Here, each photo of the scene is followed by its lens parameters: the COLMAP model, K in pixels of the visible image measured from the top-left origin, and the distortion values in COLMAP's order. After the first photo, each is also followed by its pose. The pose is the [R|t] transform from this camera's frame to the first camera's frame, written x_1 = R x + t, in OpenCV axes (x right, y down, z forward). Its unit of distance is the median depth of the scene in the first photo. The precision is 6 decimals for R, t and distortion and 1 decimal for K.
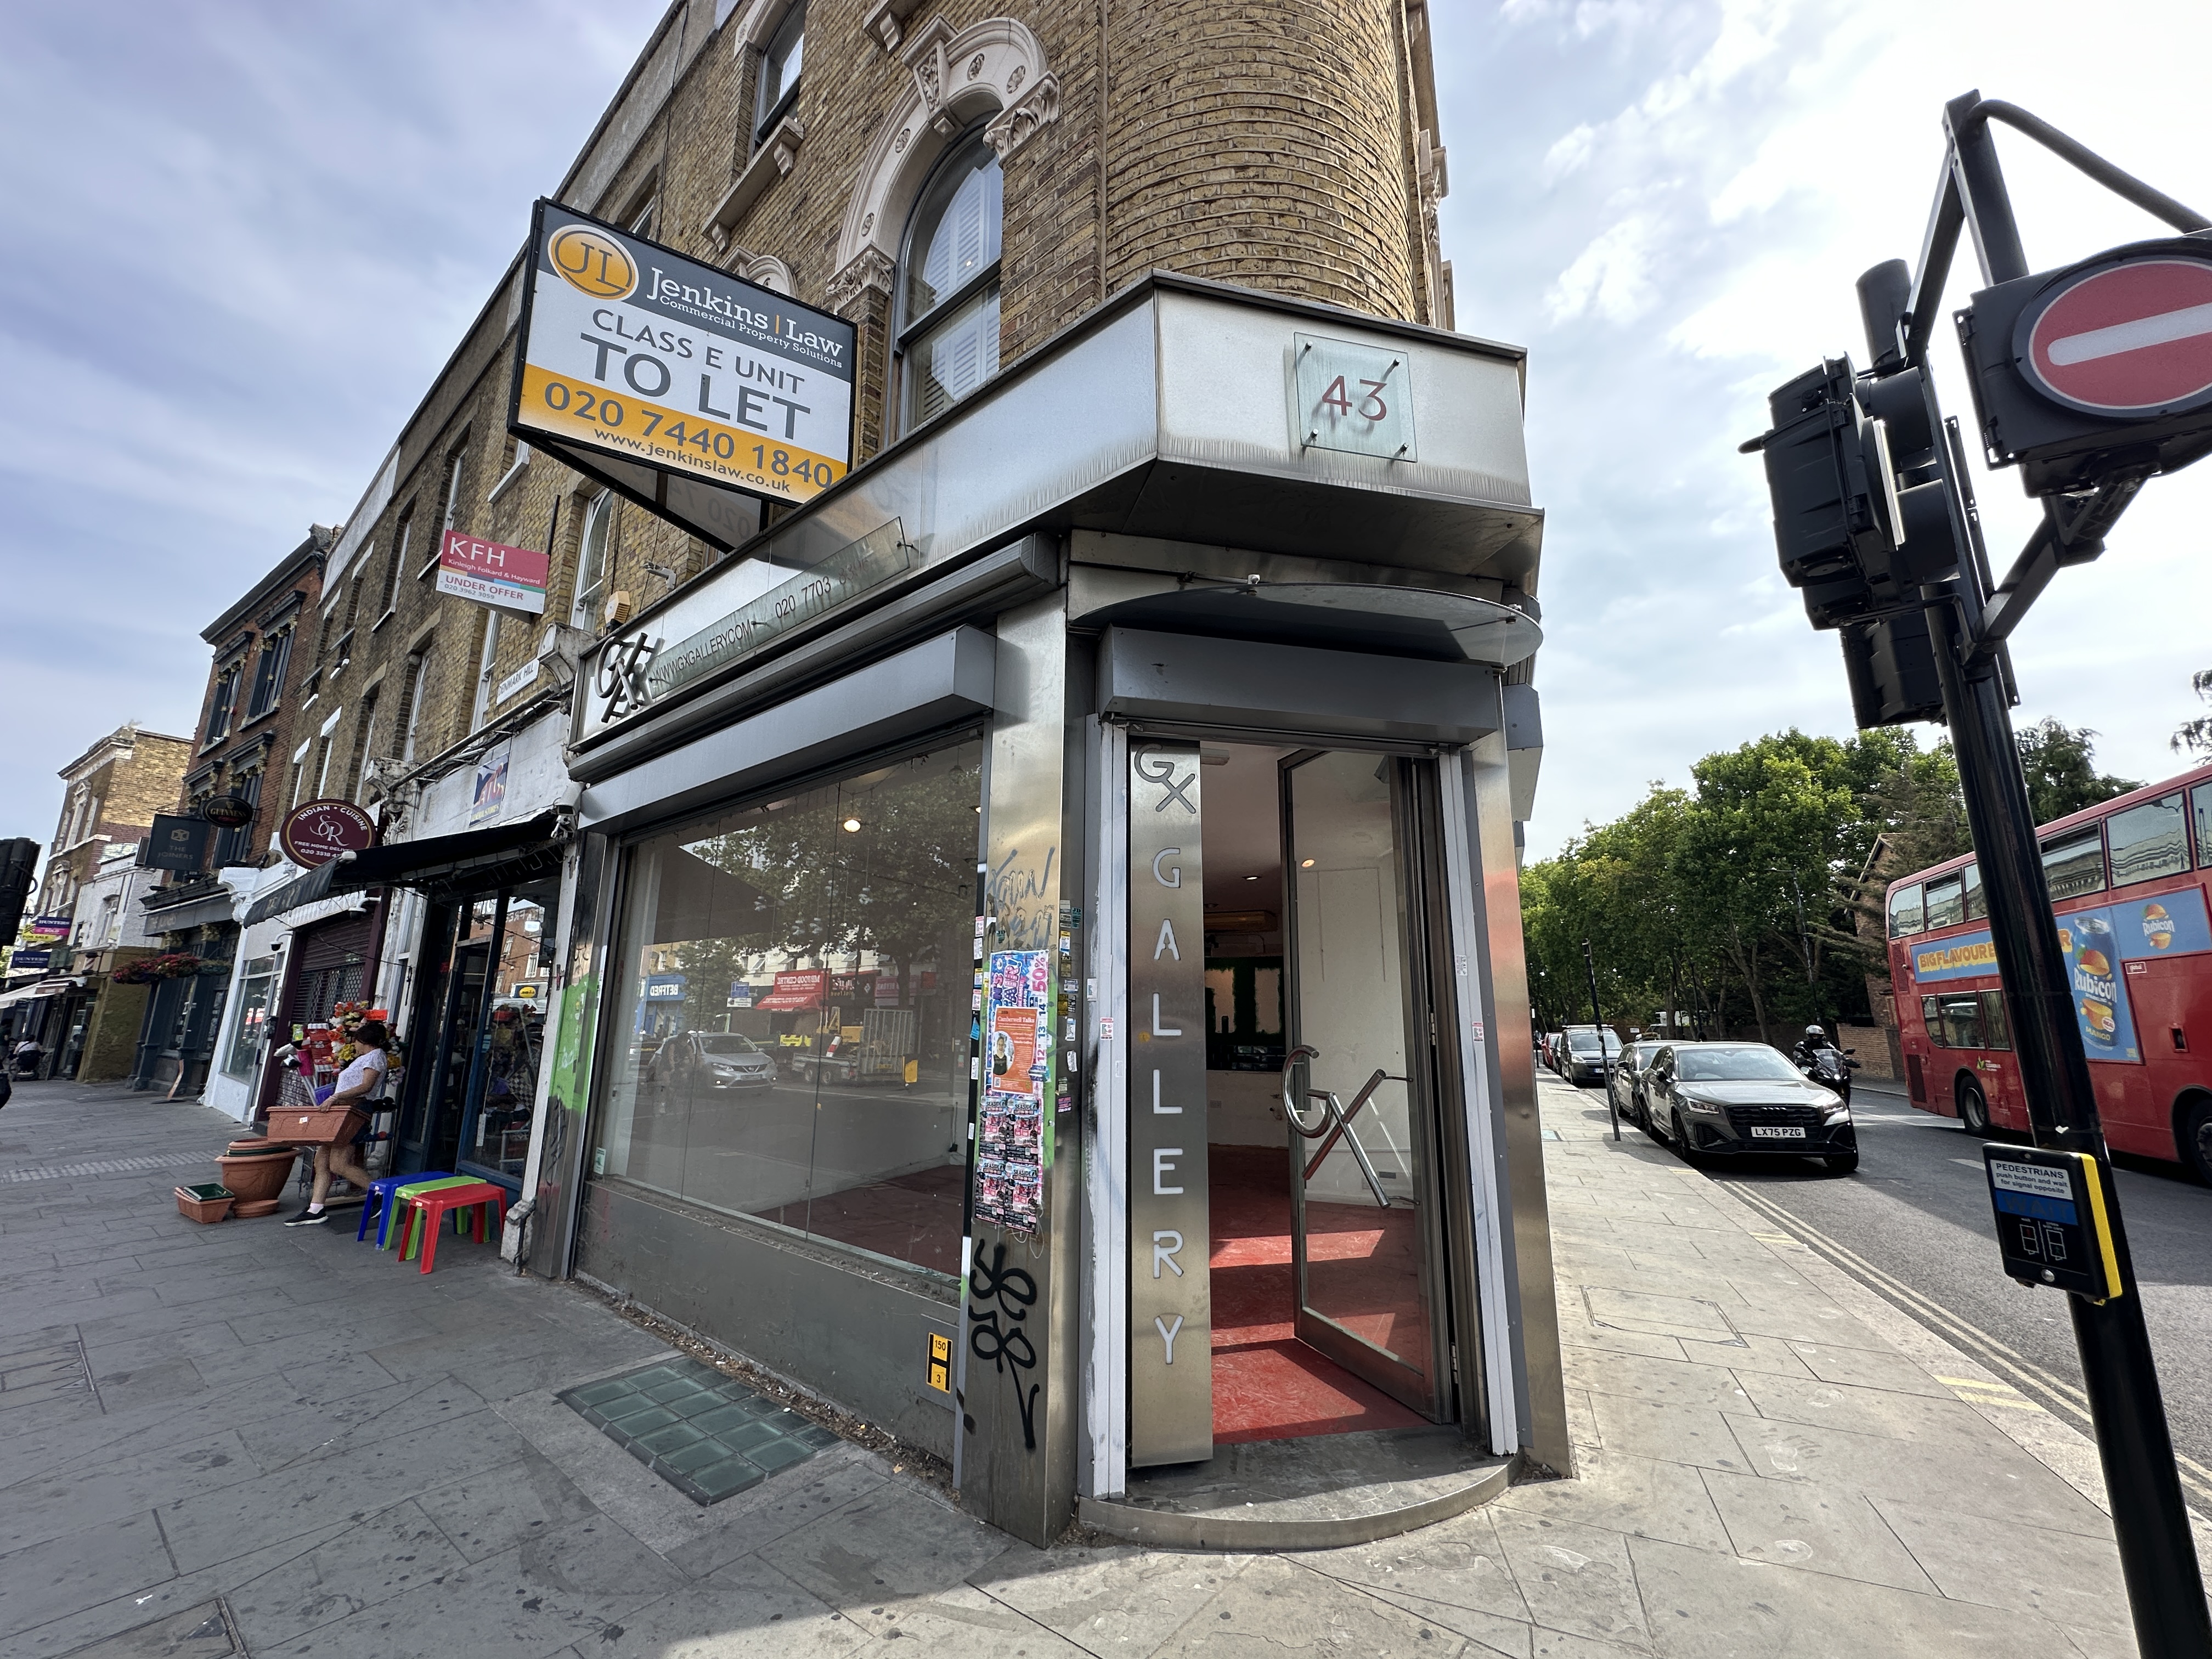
lens RADIAL K [[883.4, 0, 1105.7], [0, 883.4, 829.0], [0, 0, 1]] dist [-0.004010, 0.001198]
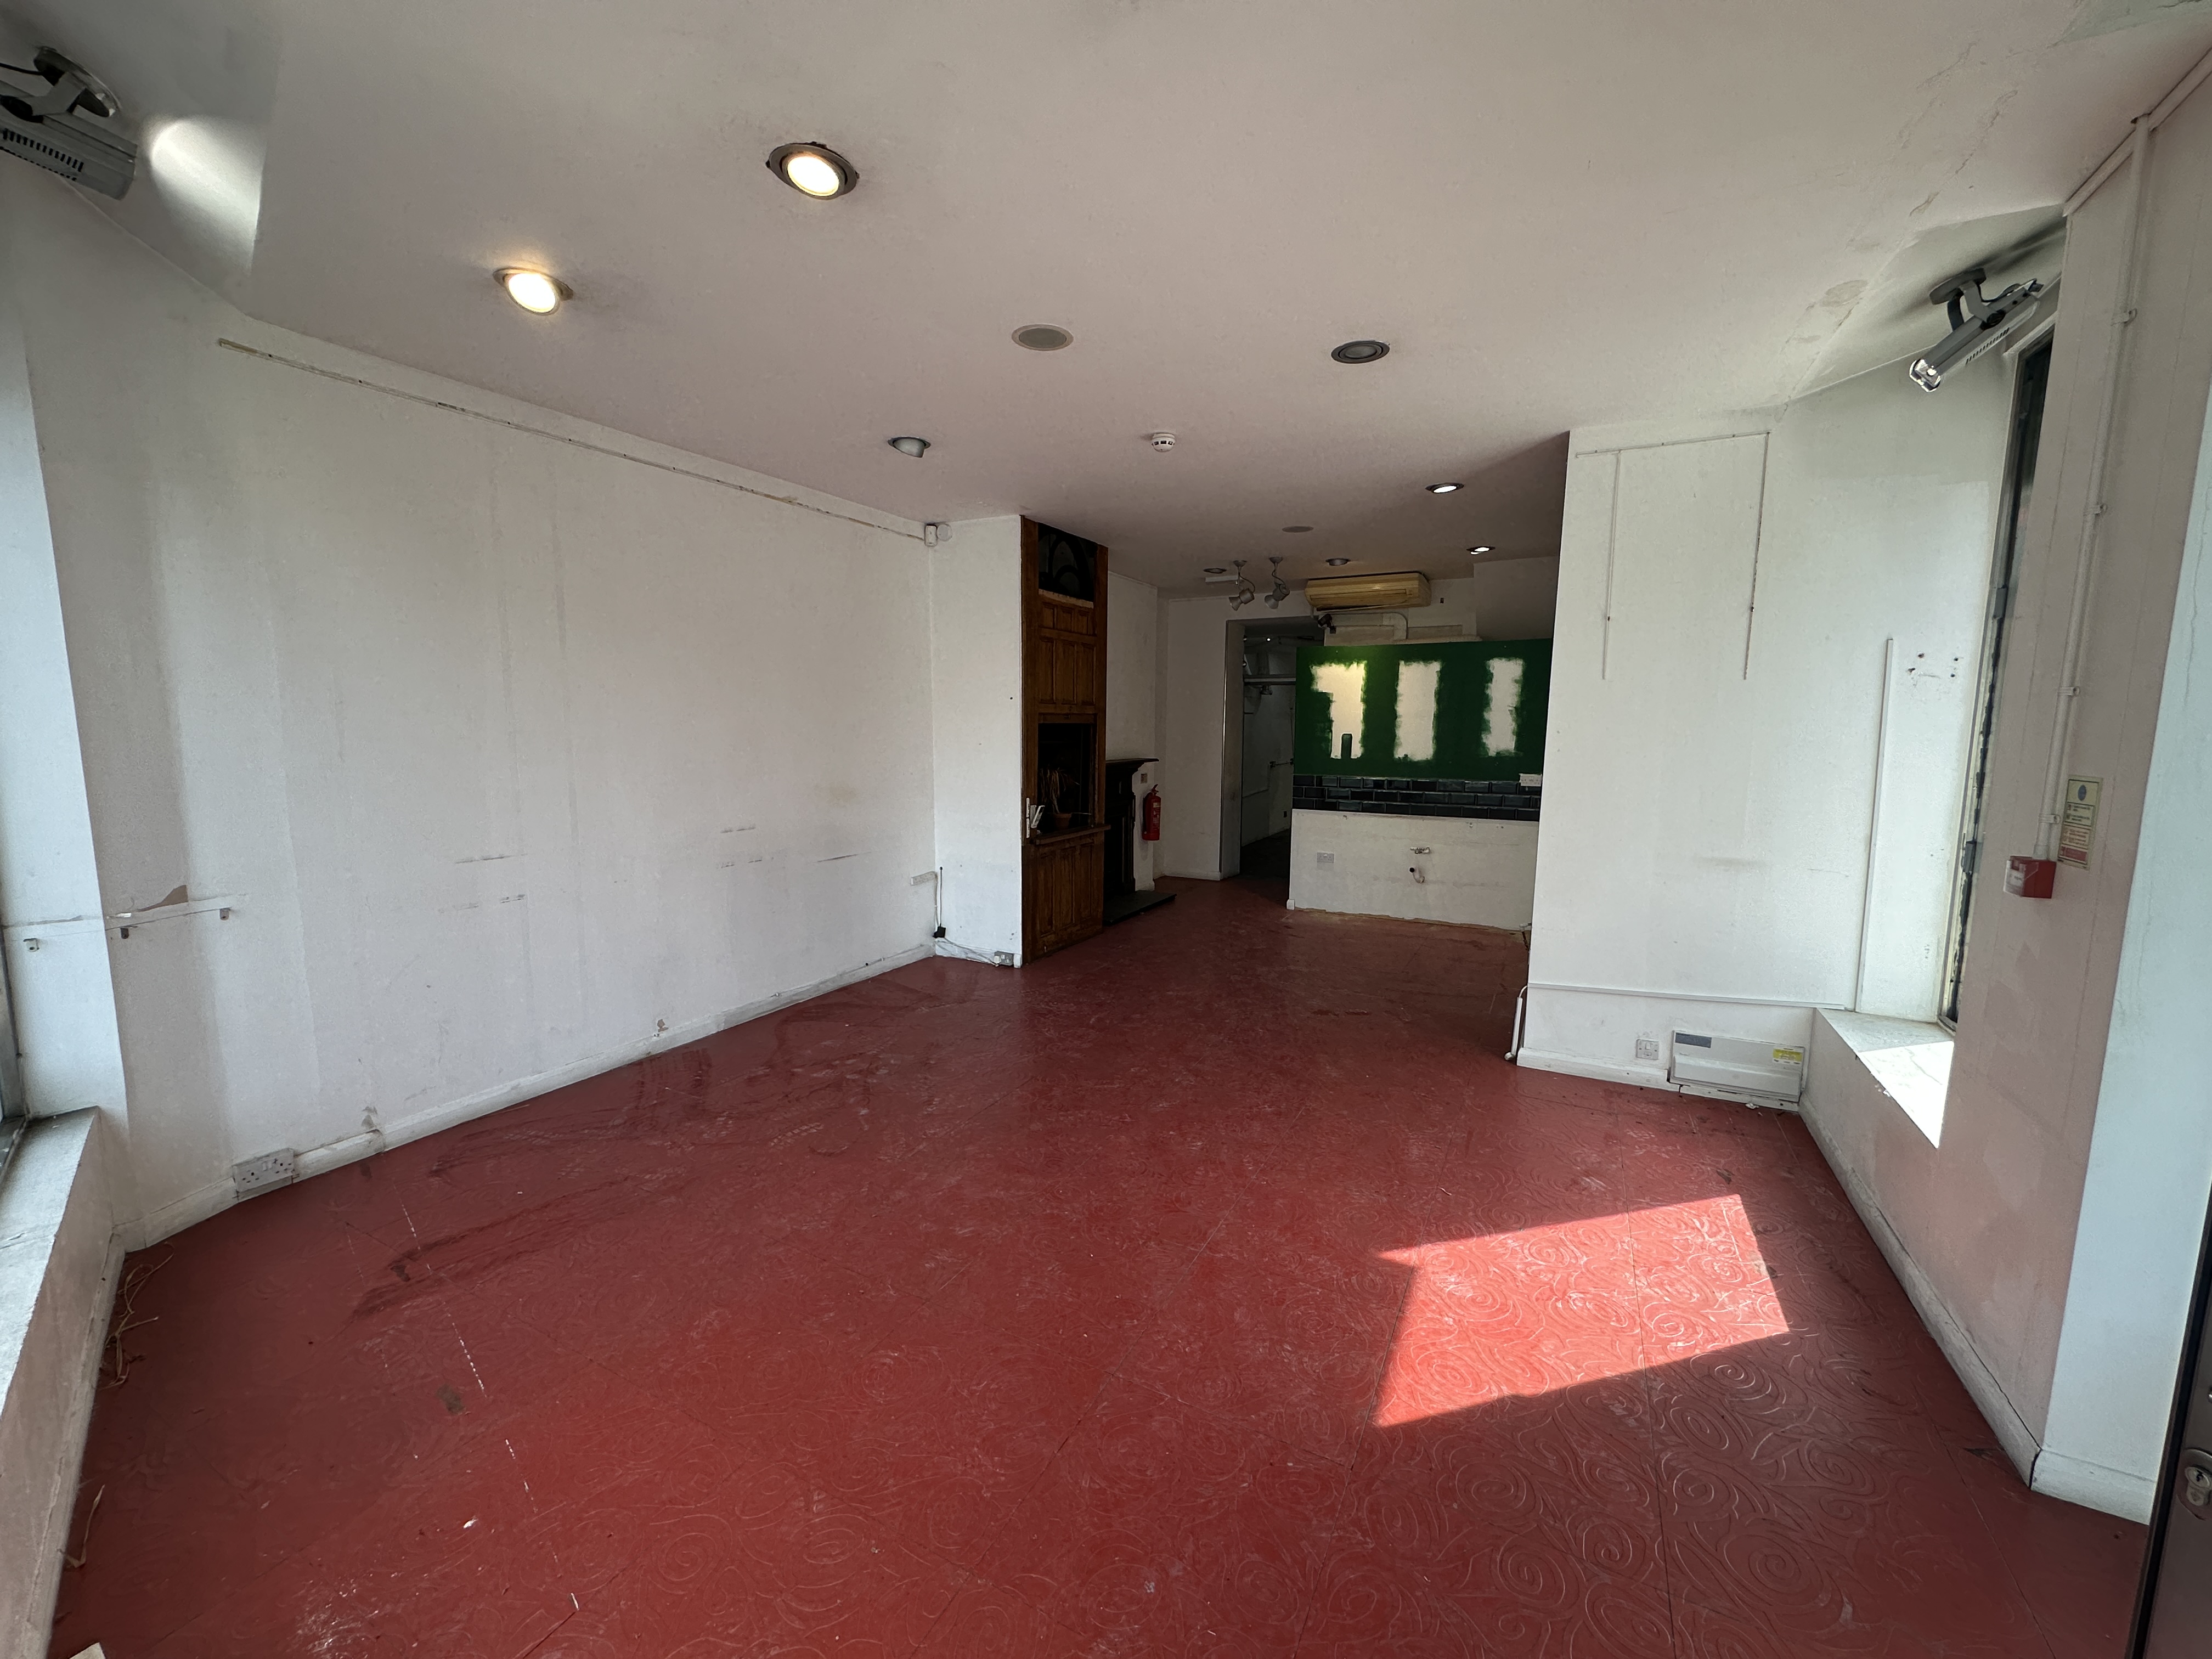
lens RADIAL K [[883.4, 0, 1111.4], [0, 883.4, 835.0], [0, 0, 1]] dist [-0.004010, 0.001198]
pose [[0.997874, 0.006764, -0.064822, 0.000235], [0.015107, 0.943503, 0.331020, 0.115169], [0.063399, -0.331295, 0.941395, 0.642378]]
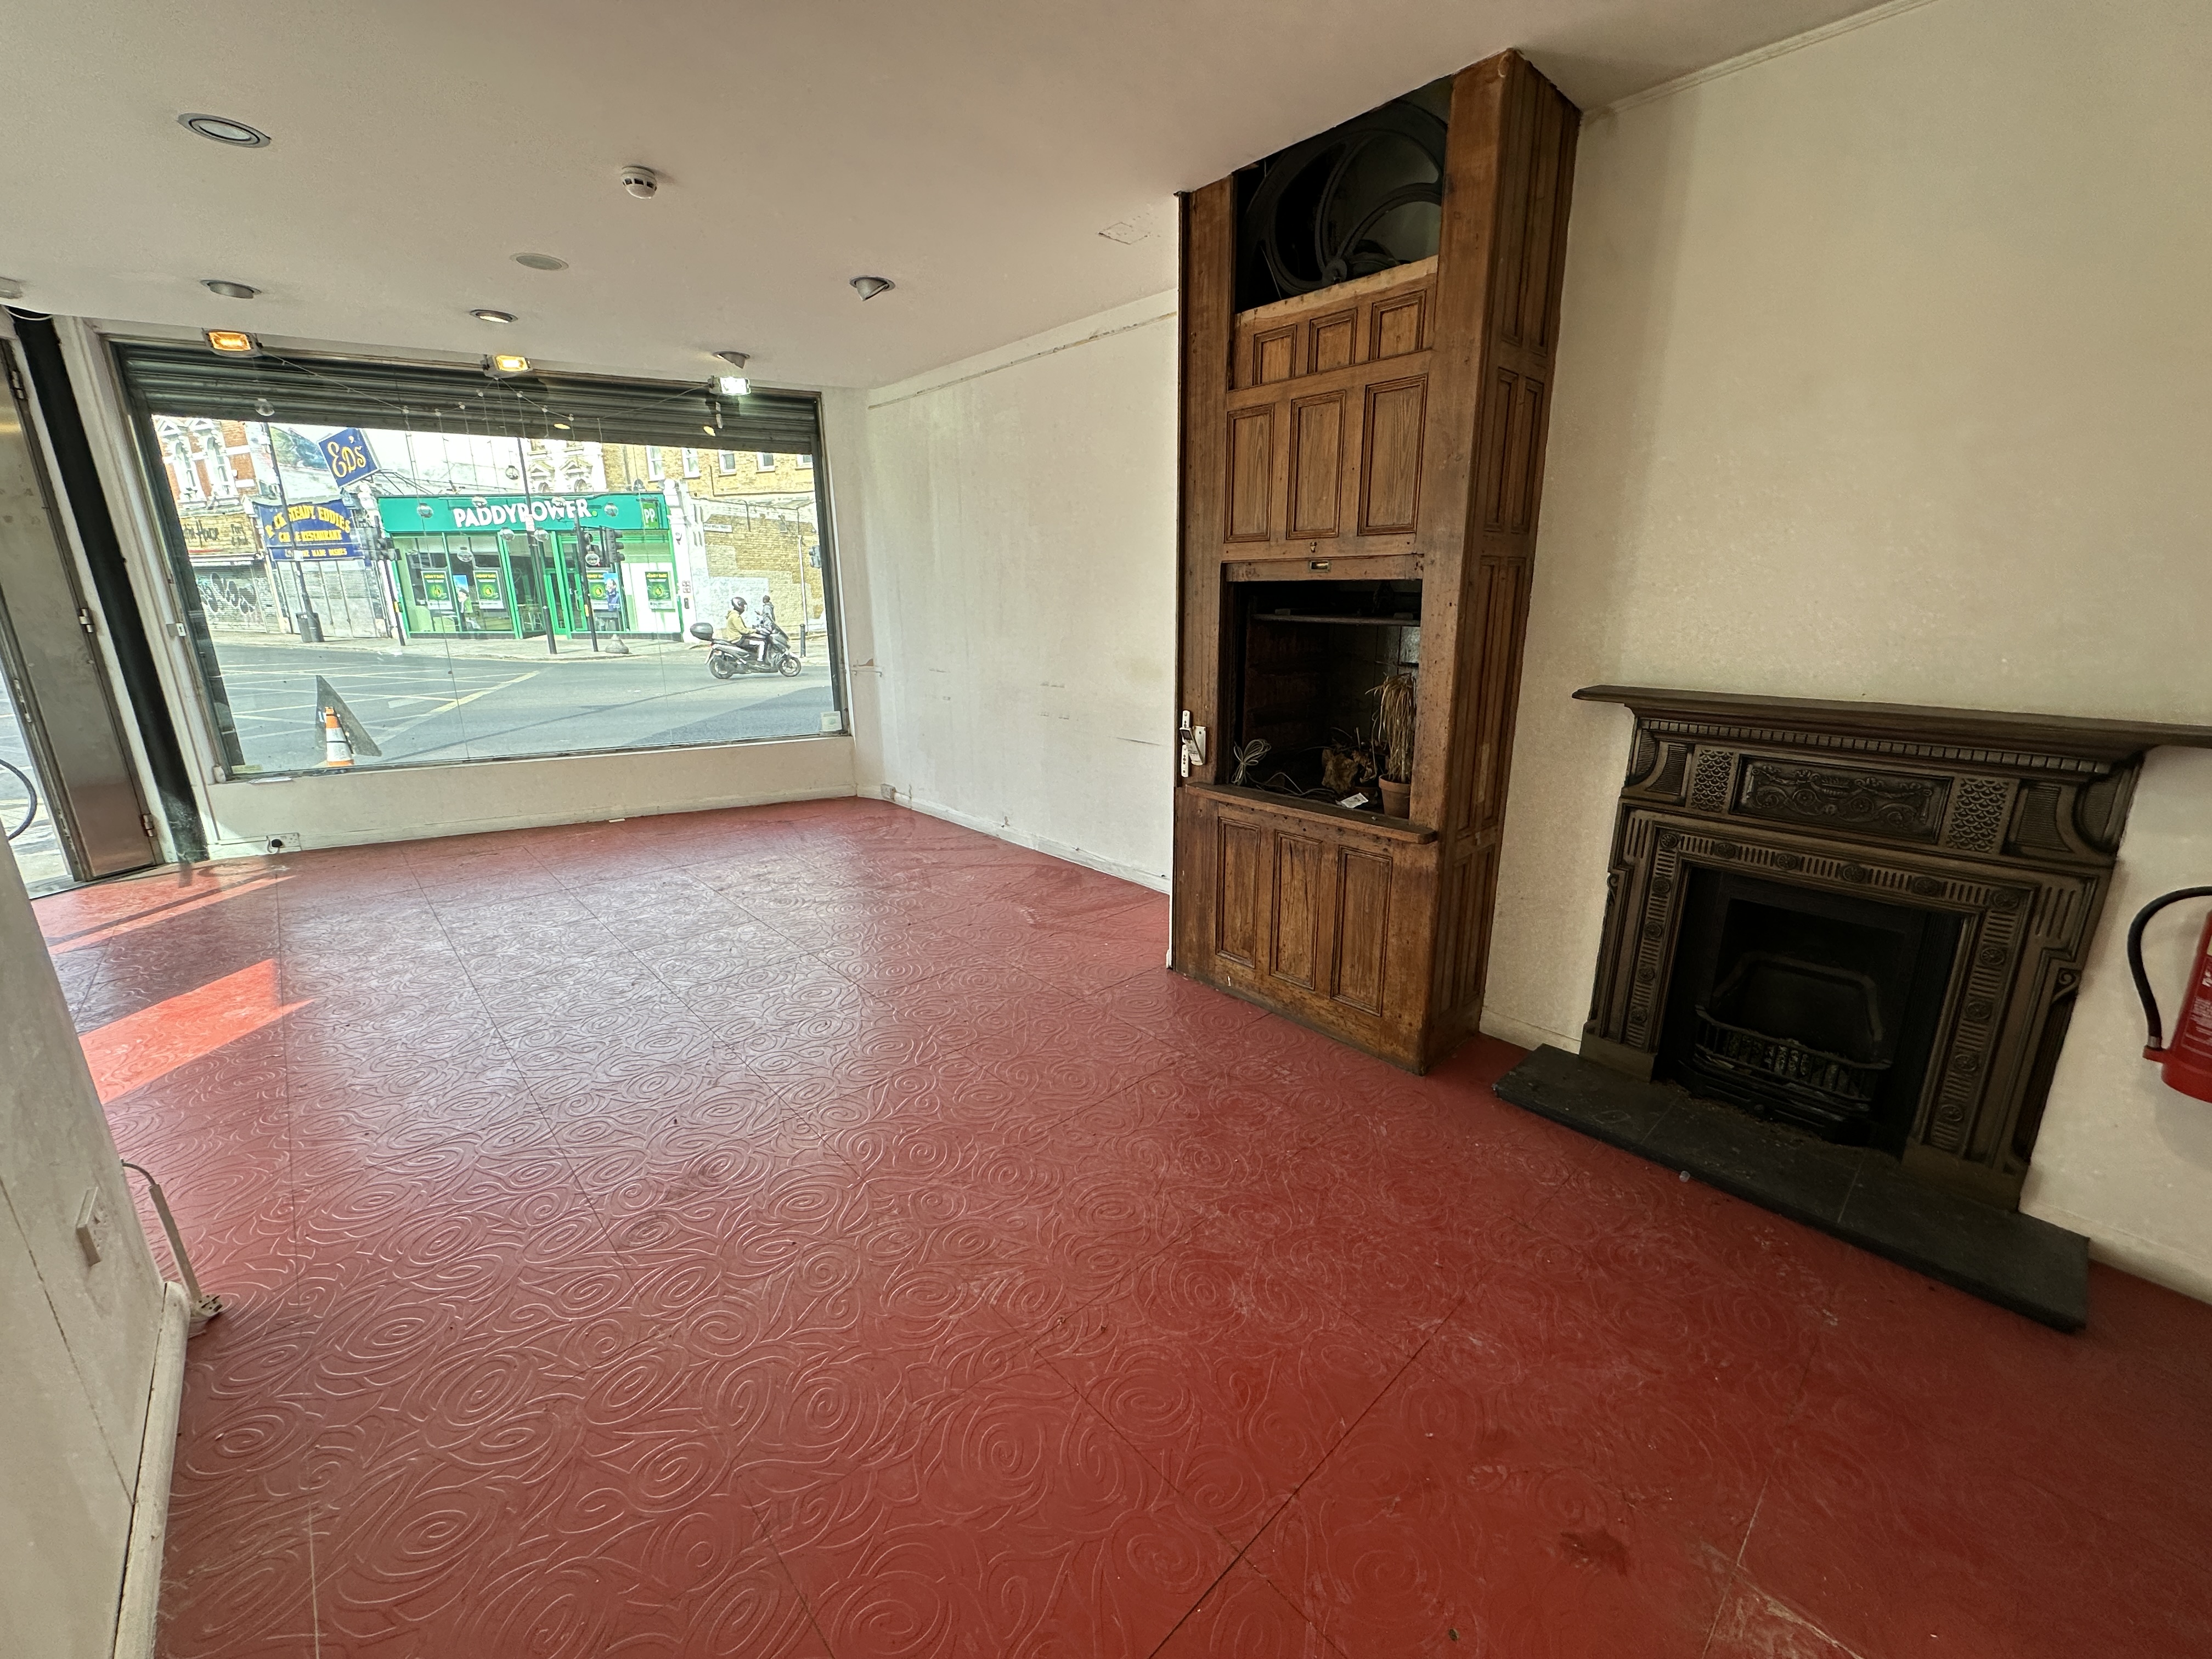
lens RADIAL K [[883.4, 0, 1109.1], [0, 883.4, 831.4], [0, 0, 1]] dist [-0.004010, 0.001198]
pose [[-0.396513, 0.234672, -0.887528, 0.413917], [0.192678, 0.966516, 0.169476, 0.374701], [0.897581, -0.103808, -0.428452, 1.801034]]
